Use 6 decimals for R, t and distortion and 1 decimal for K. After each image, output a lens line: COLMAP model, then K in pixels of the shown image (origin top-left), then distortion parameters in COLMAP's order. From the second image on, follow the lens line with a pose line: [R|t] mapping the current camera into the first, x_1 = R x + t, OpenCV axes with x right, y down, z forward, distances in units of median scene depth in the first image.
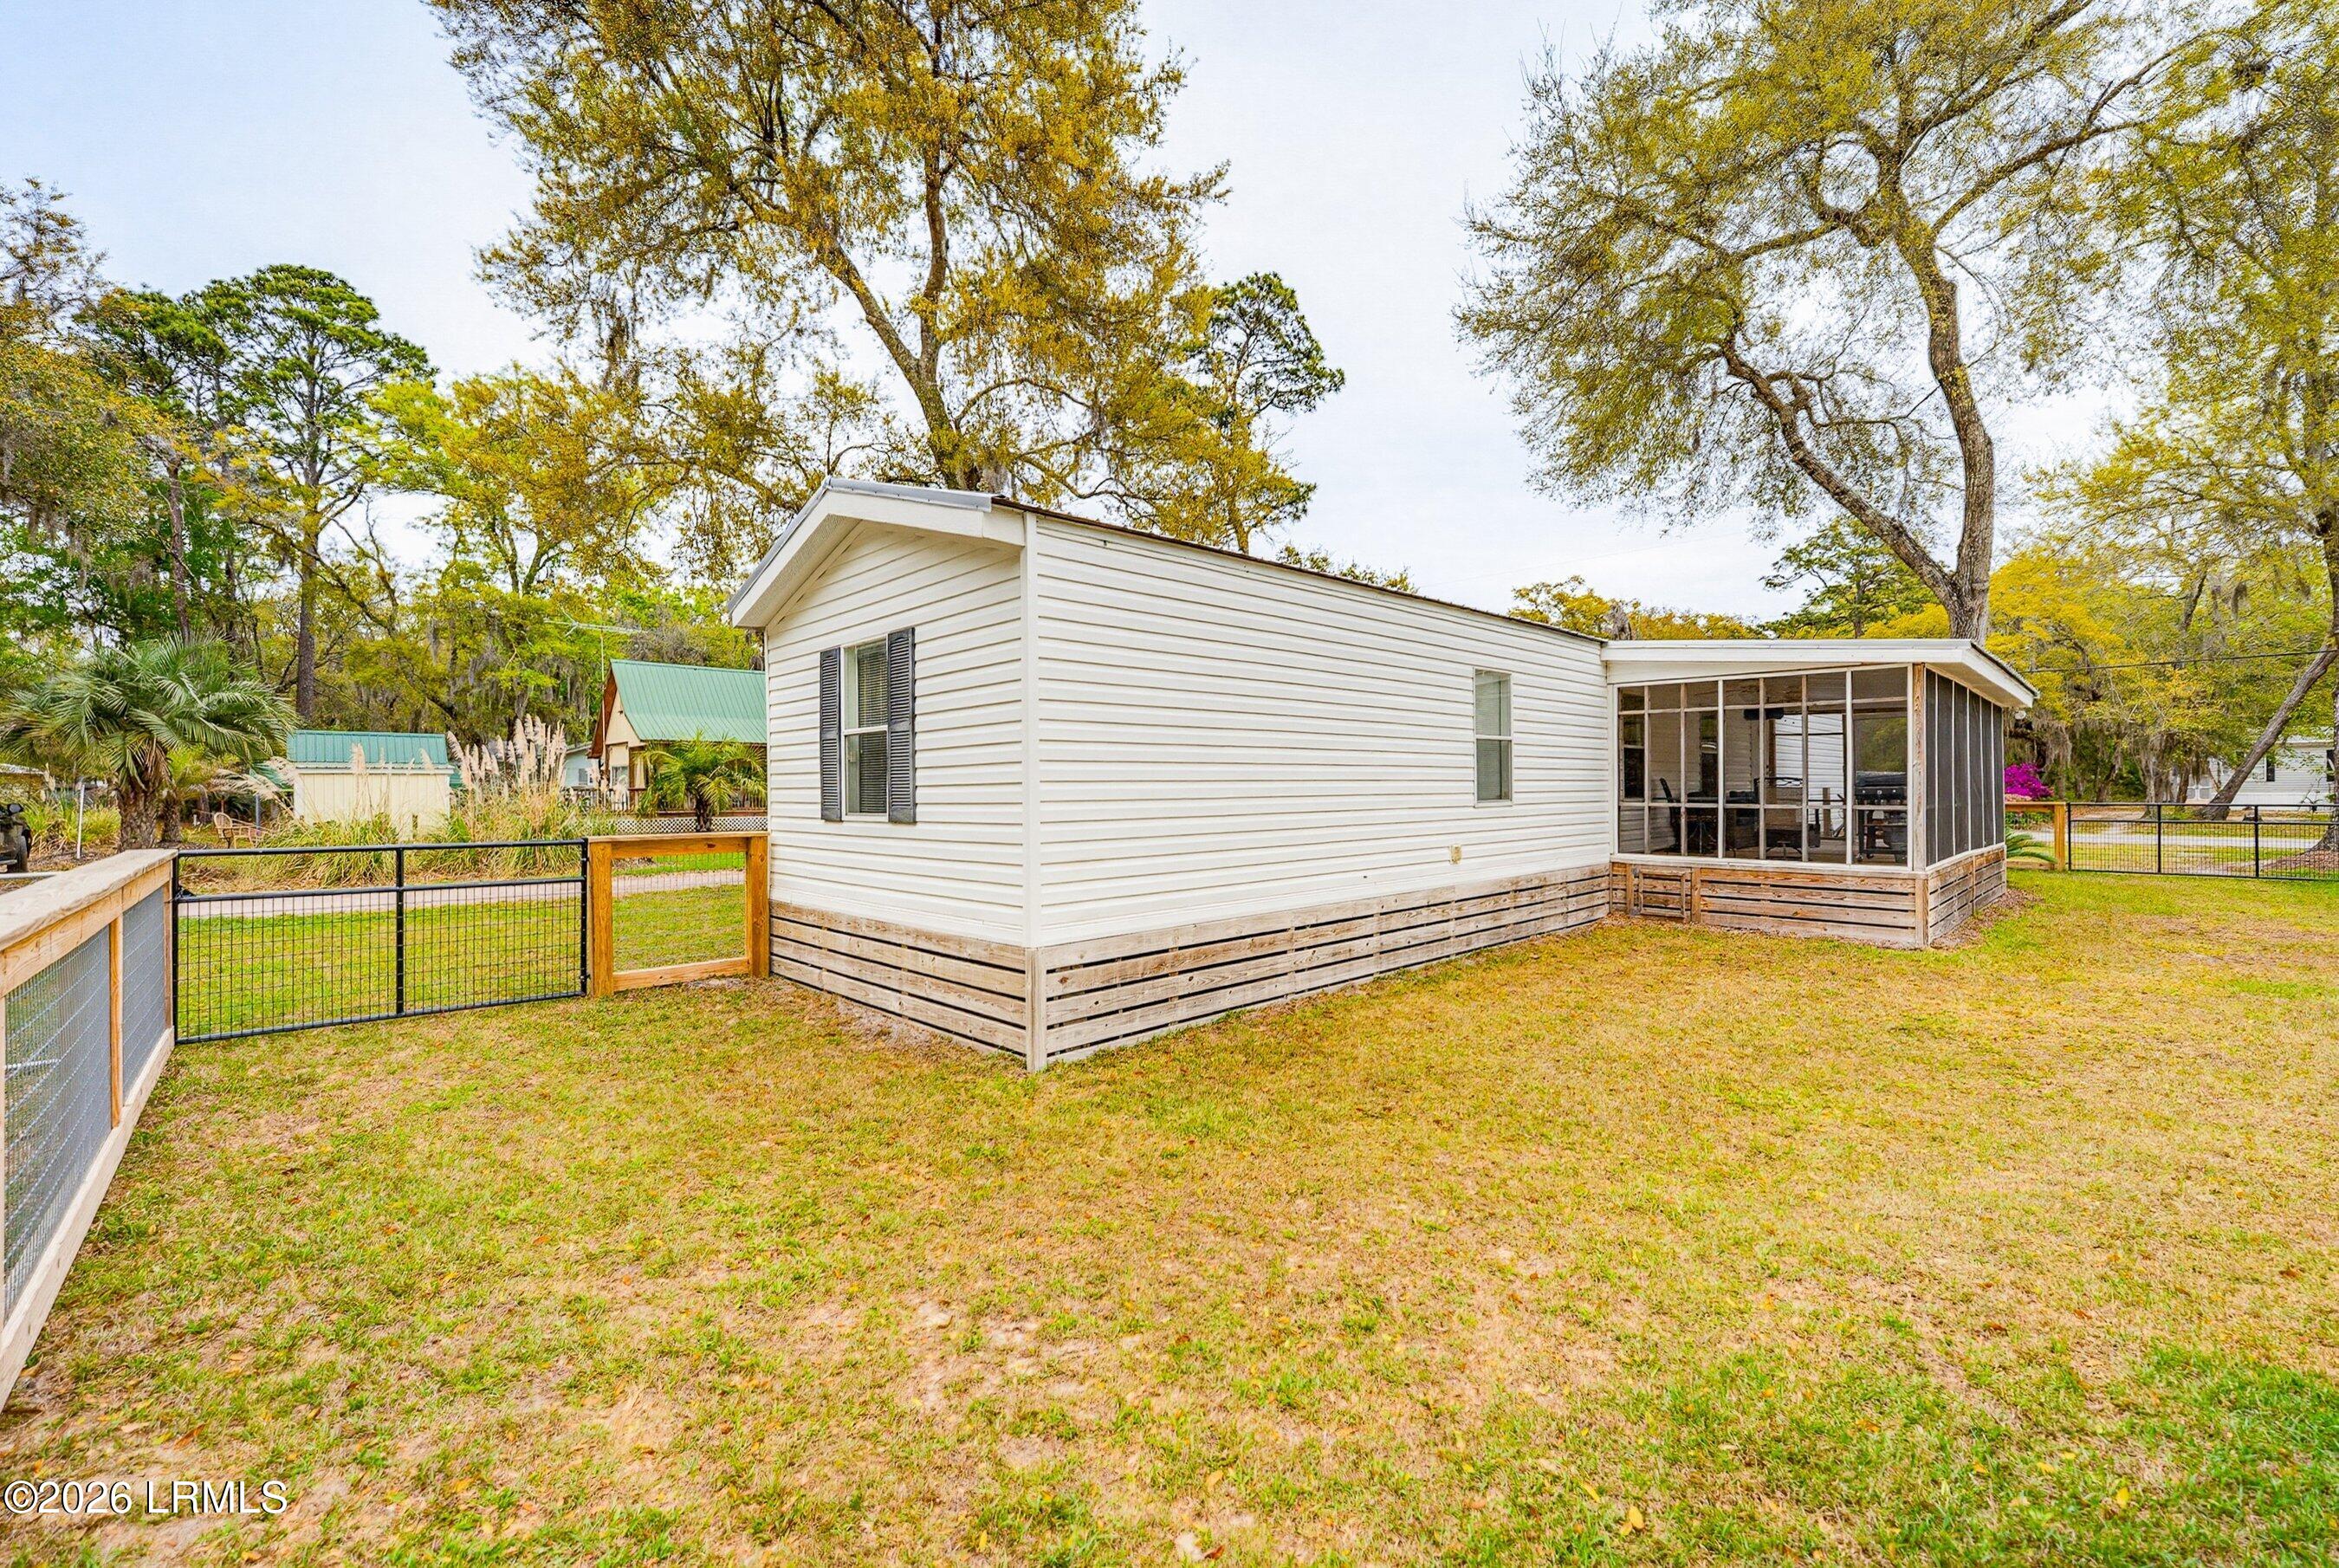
lens RADIAL K [[955.7, 0, 1193.7], [0, 955.7, 771.7], [0, 0, 1]] dist [-0.001778, -0.000069]
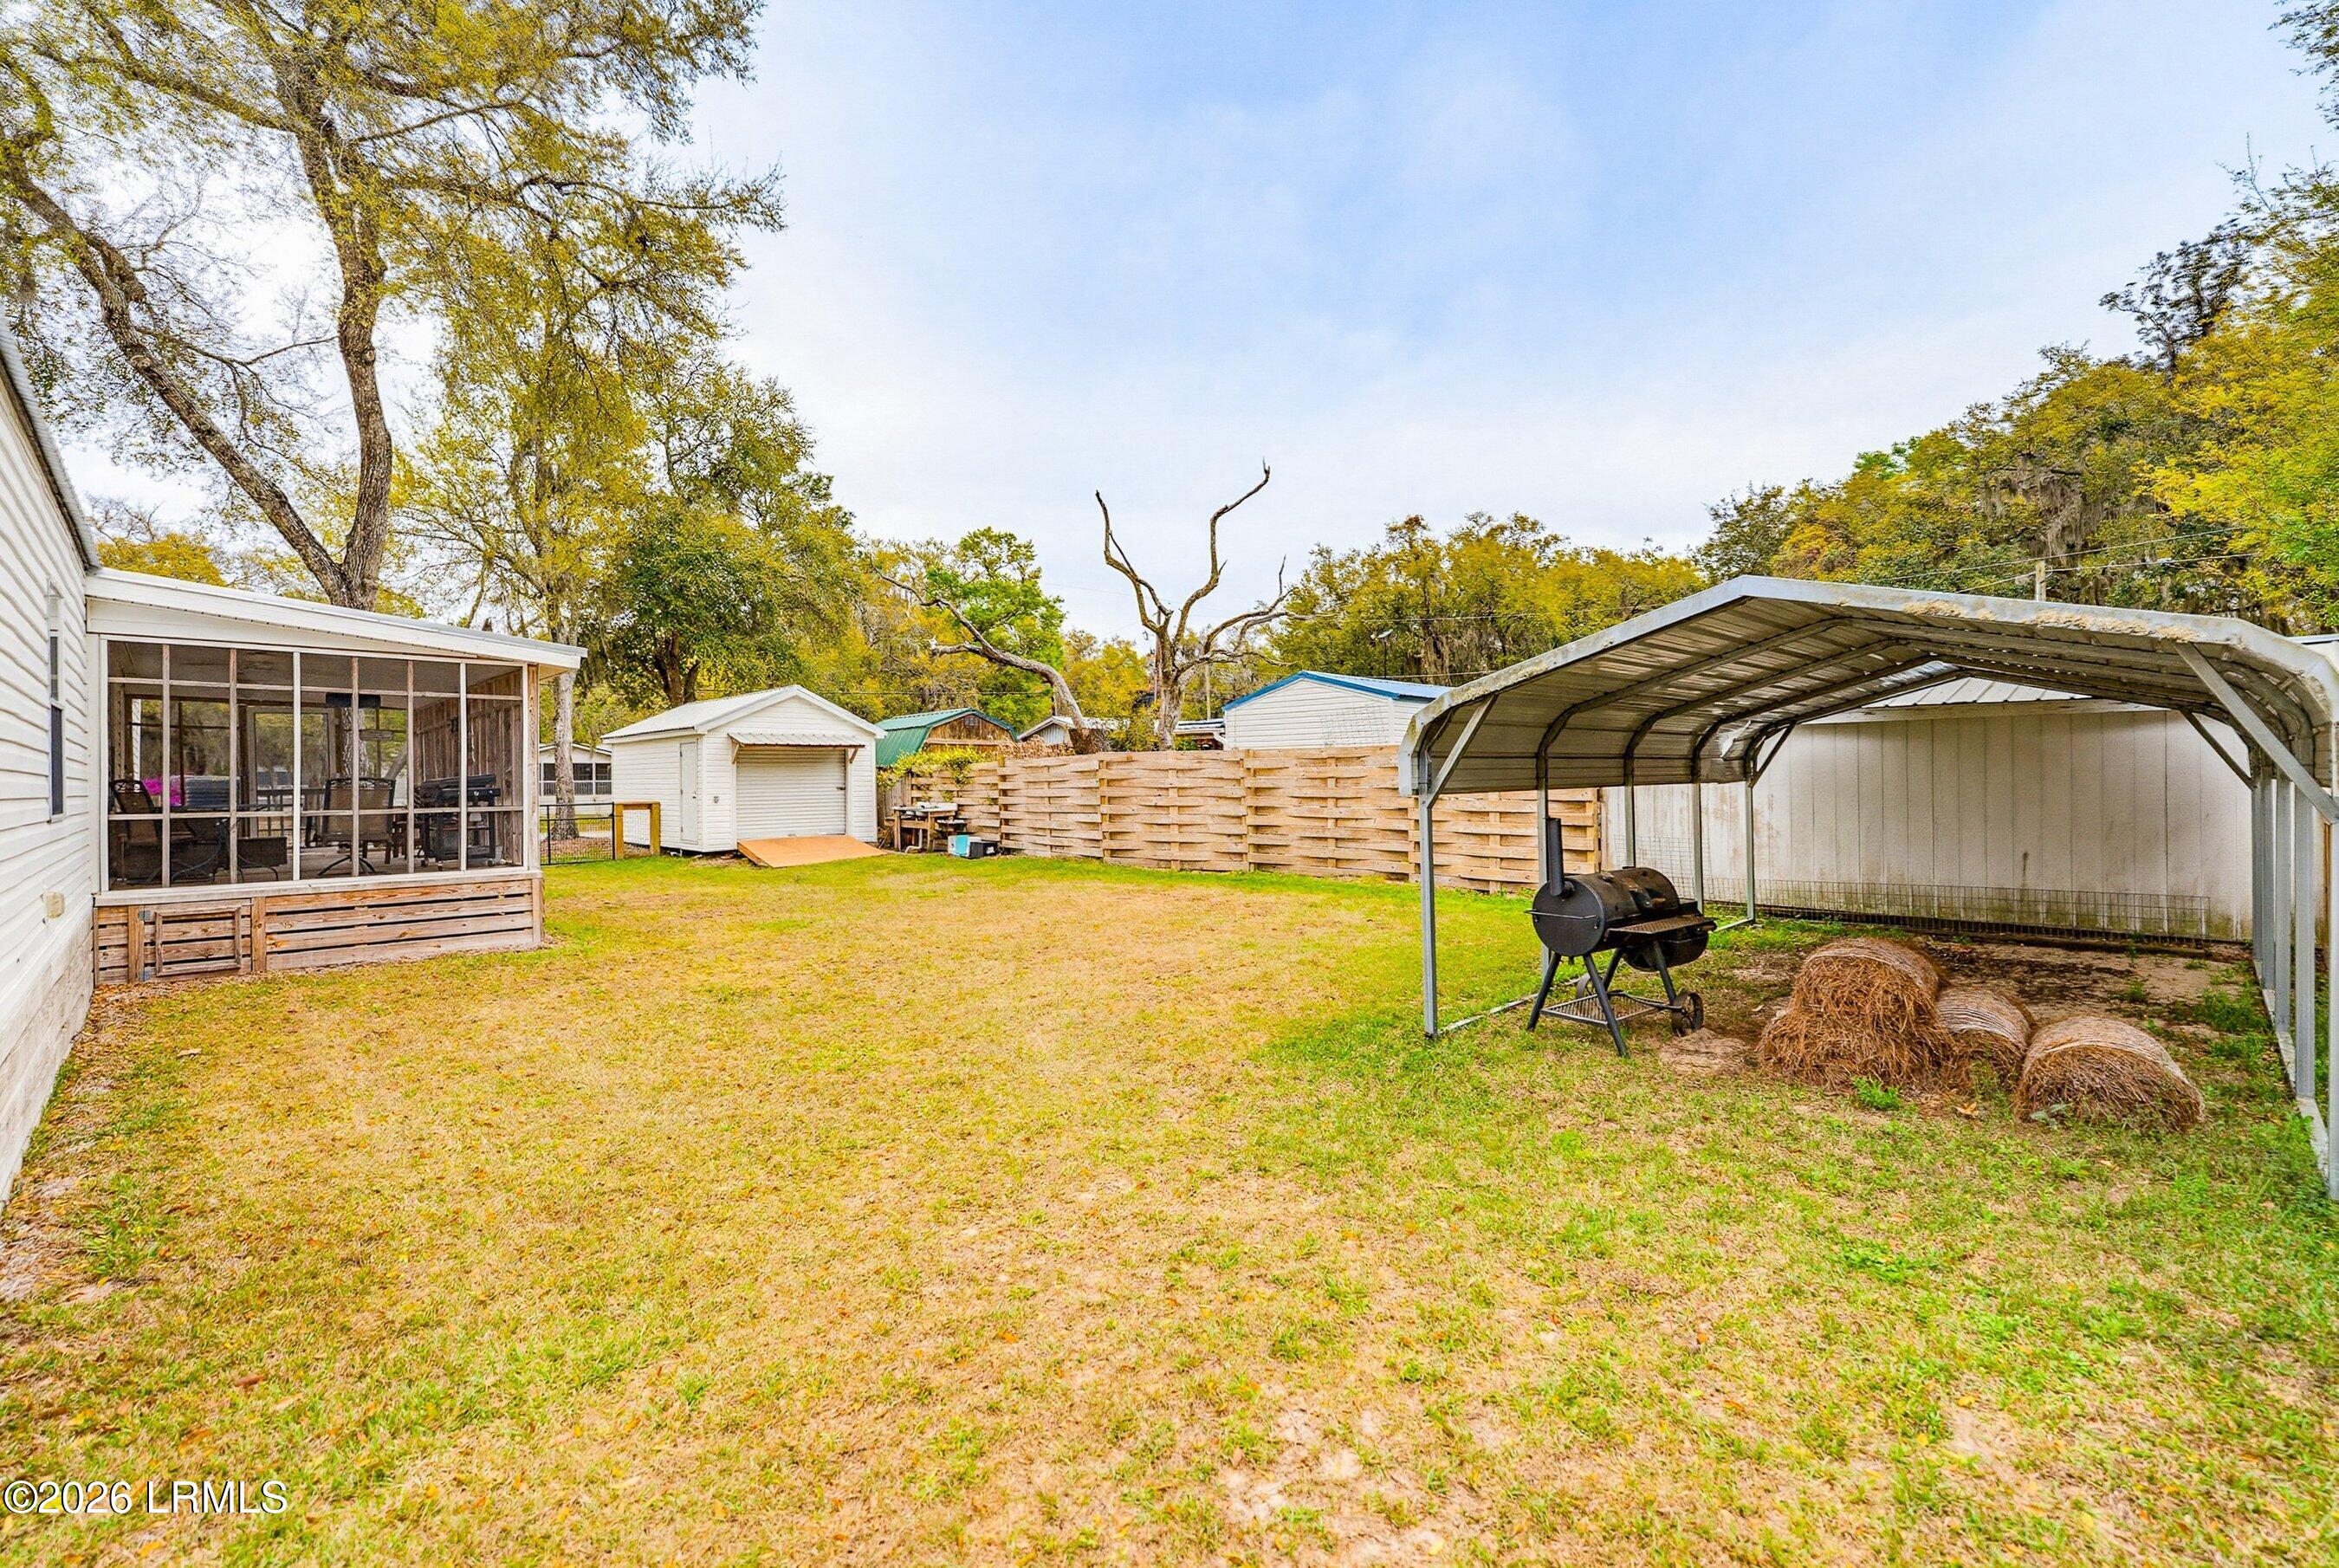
lens RADIAL K [[993.1, 0, 1169.5], [0, 993.1, 784.0], [0, 0, 1]] dist [0.000580, 0.000330]
pose [[-0.008989, 0.002606, 0.999956, -0.277059], [-0.003951, 0.999989, -0.002641, 0.011405], [-0.999952, -0.003975, -0.008978, 0.311294]]
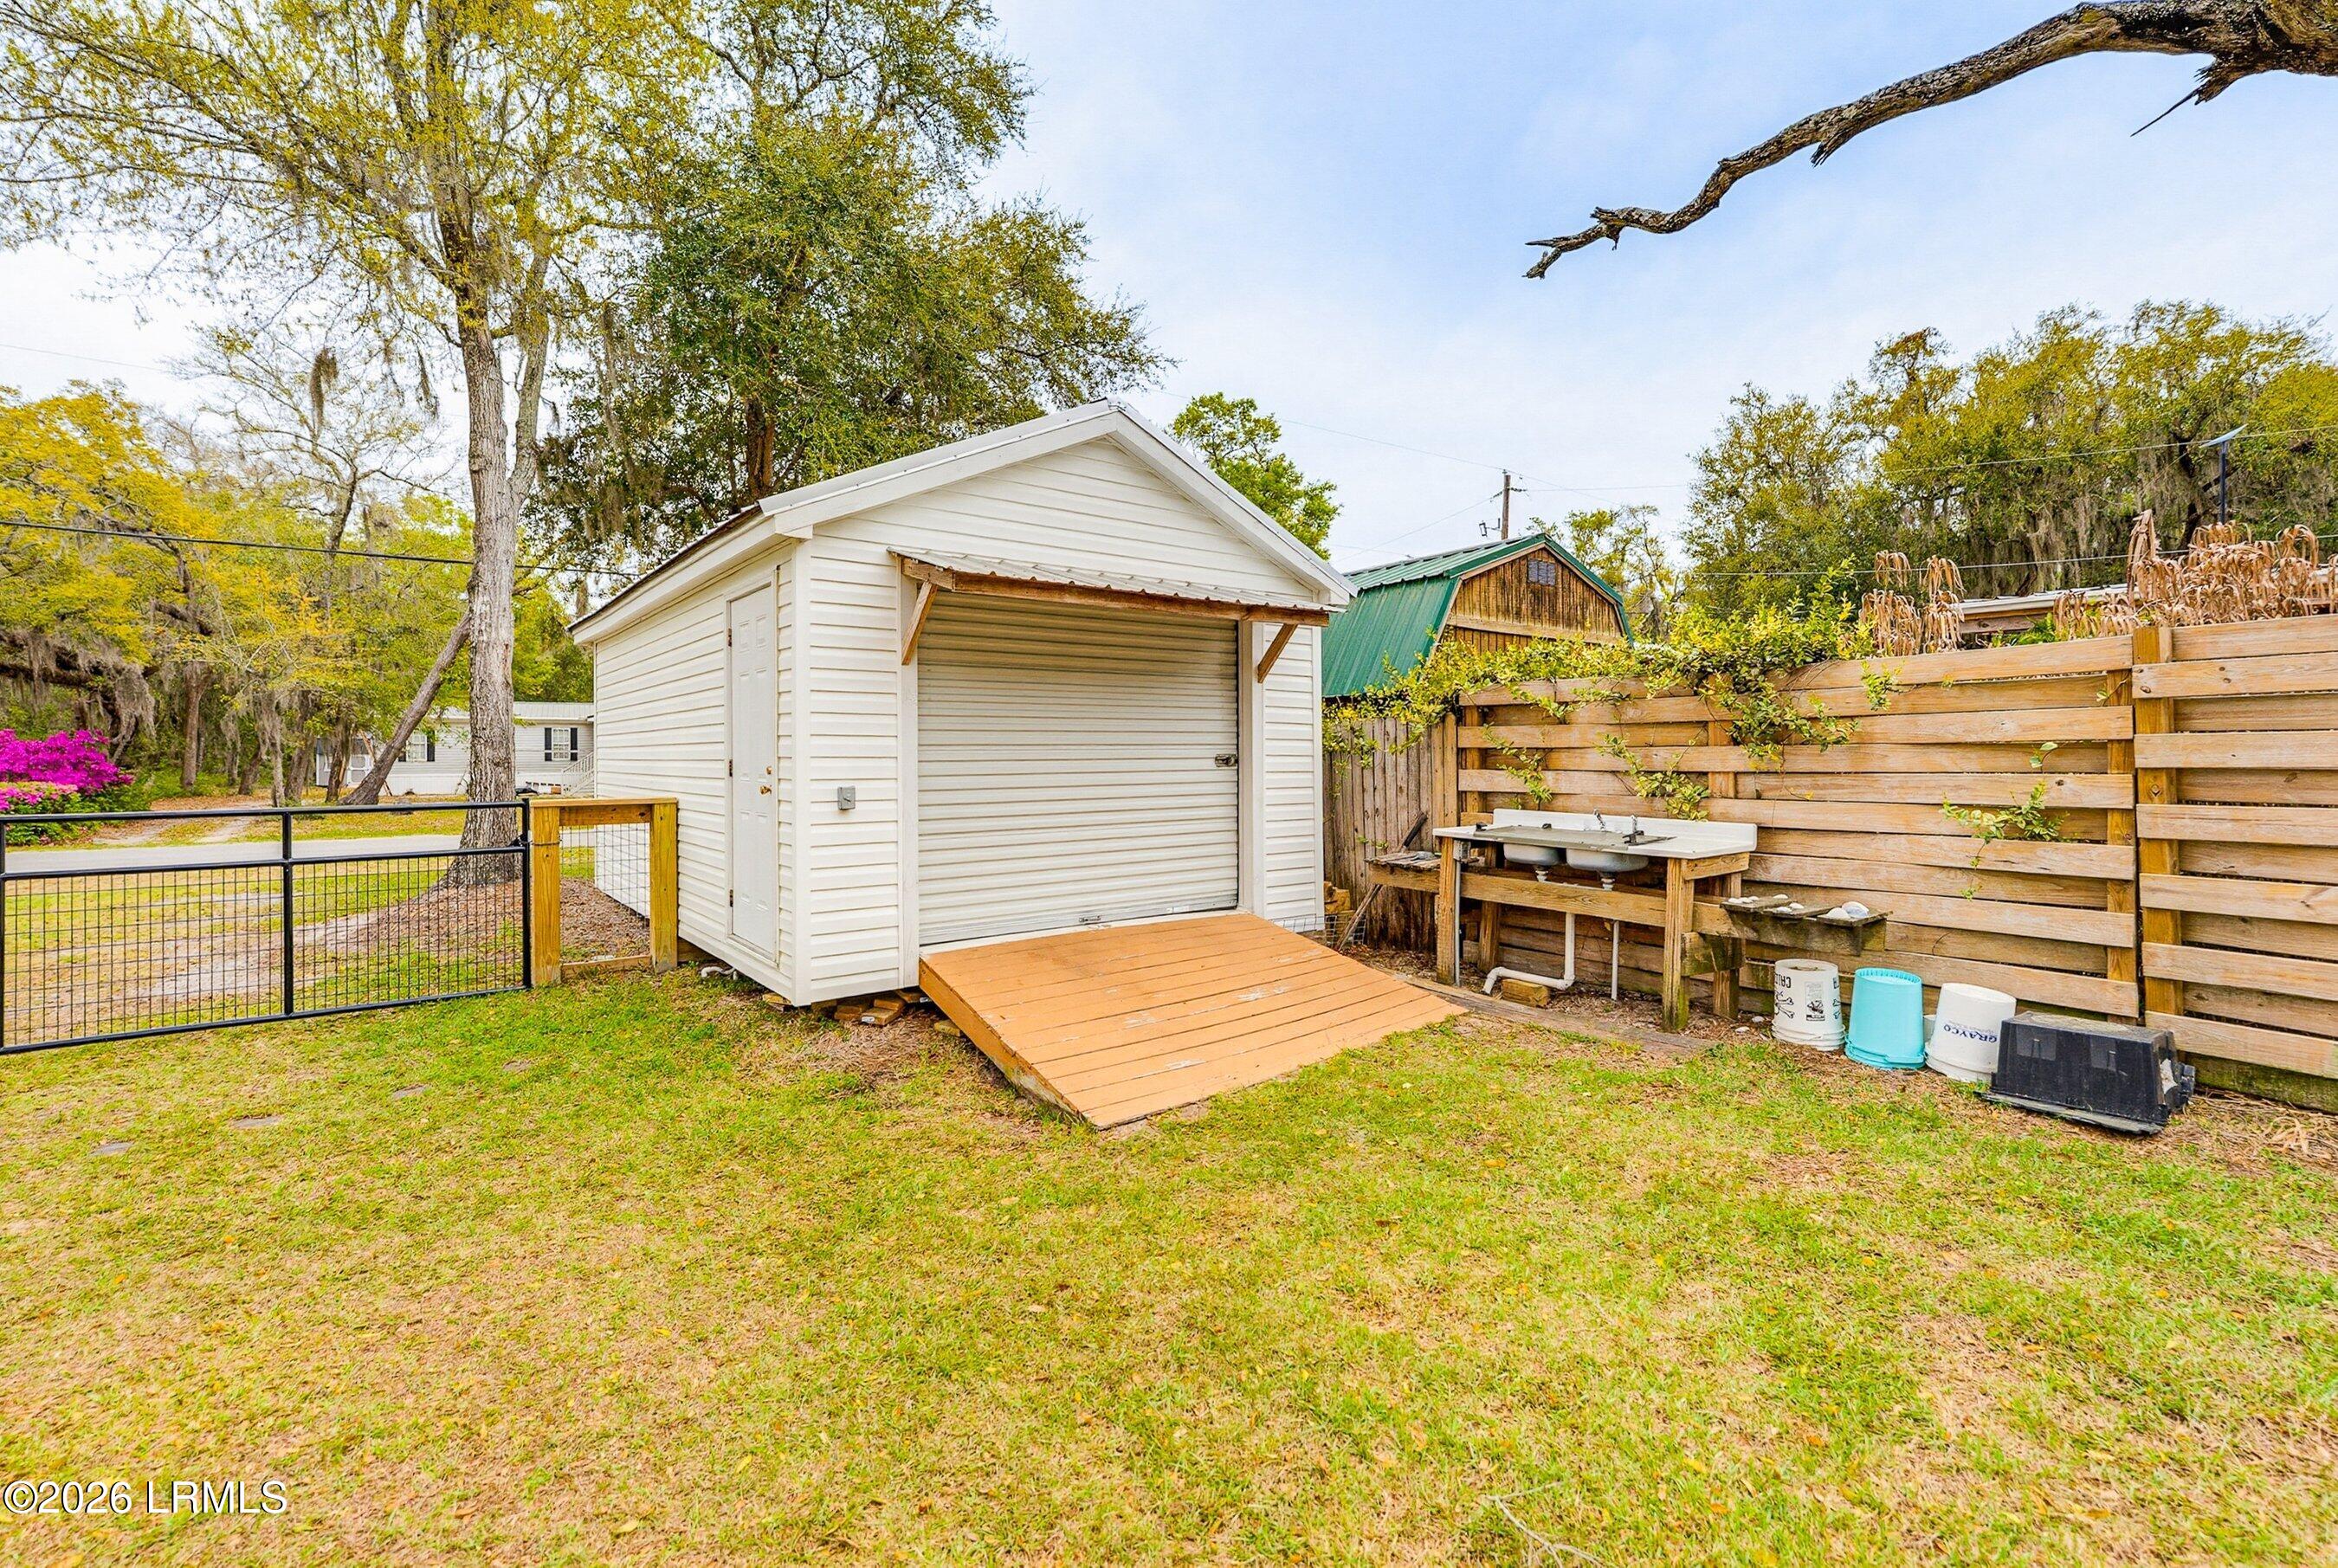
lens RADIAL K [[1030.9, 0, 1169.7], [0, 1030.9, 746.9], [0, 0, 1]] dist [0.000084, 0.000169]
pose [[0.113368, 0.015399, 0.993434, 1.192318], [-0.010516, 0.999842, -0.014298, 0.019414], [-0.993497, -0.008826, 0.113512, 0.966753]]
